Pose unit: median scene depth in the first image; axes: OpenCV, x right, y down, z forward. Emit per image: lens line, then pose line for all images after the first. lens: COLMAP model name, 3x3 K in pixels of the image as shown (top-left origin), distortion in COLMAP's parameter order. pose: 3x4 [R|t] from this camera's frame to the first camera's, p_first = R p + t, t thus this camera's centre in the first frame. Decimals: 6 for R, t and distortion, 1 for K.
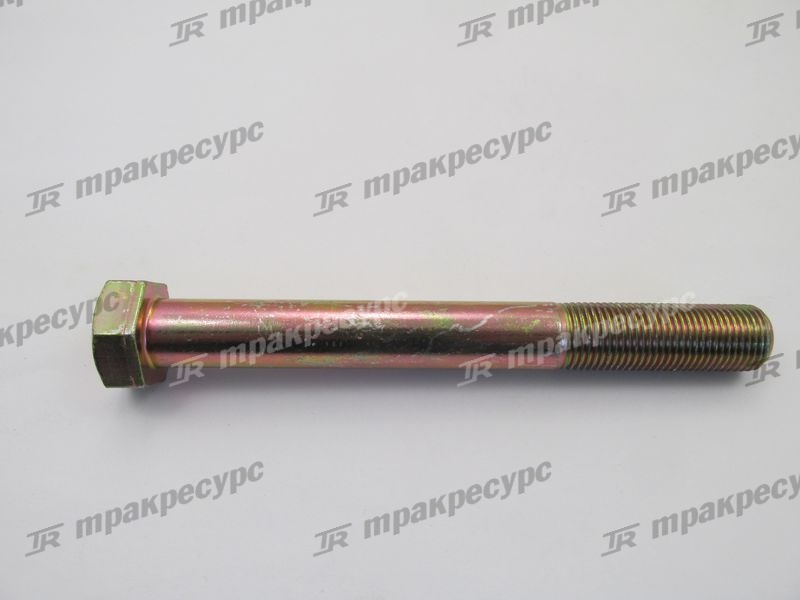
lens RADIAL K [[698.5, 0, 403.6], [0, 698.5, 300.8], [0, 0, 1]] dist [-0.001752, -0.000868]
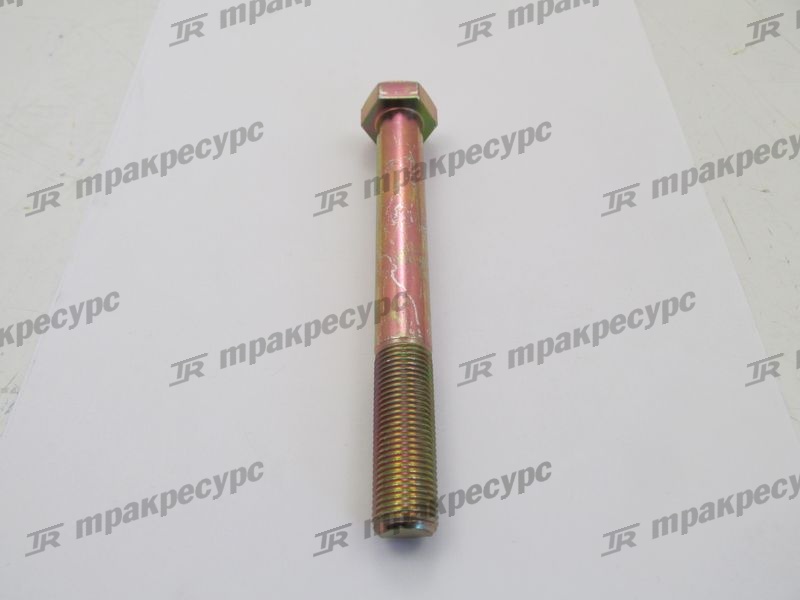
lens RADIAL K [[698.5, 0, 403.6], [0, 698.5, 300.8], [0, 0, 1]] dist [-0.001752, -0.000868]
pose [[1.000000, 0.000225, 0.000549, -0.413061], [-0.000225, 1.000000, 0.000008, 0.000051], [-0.000549, -0.000008, 1.000000, 0.000320]]
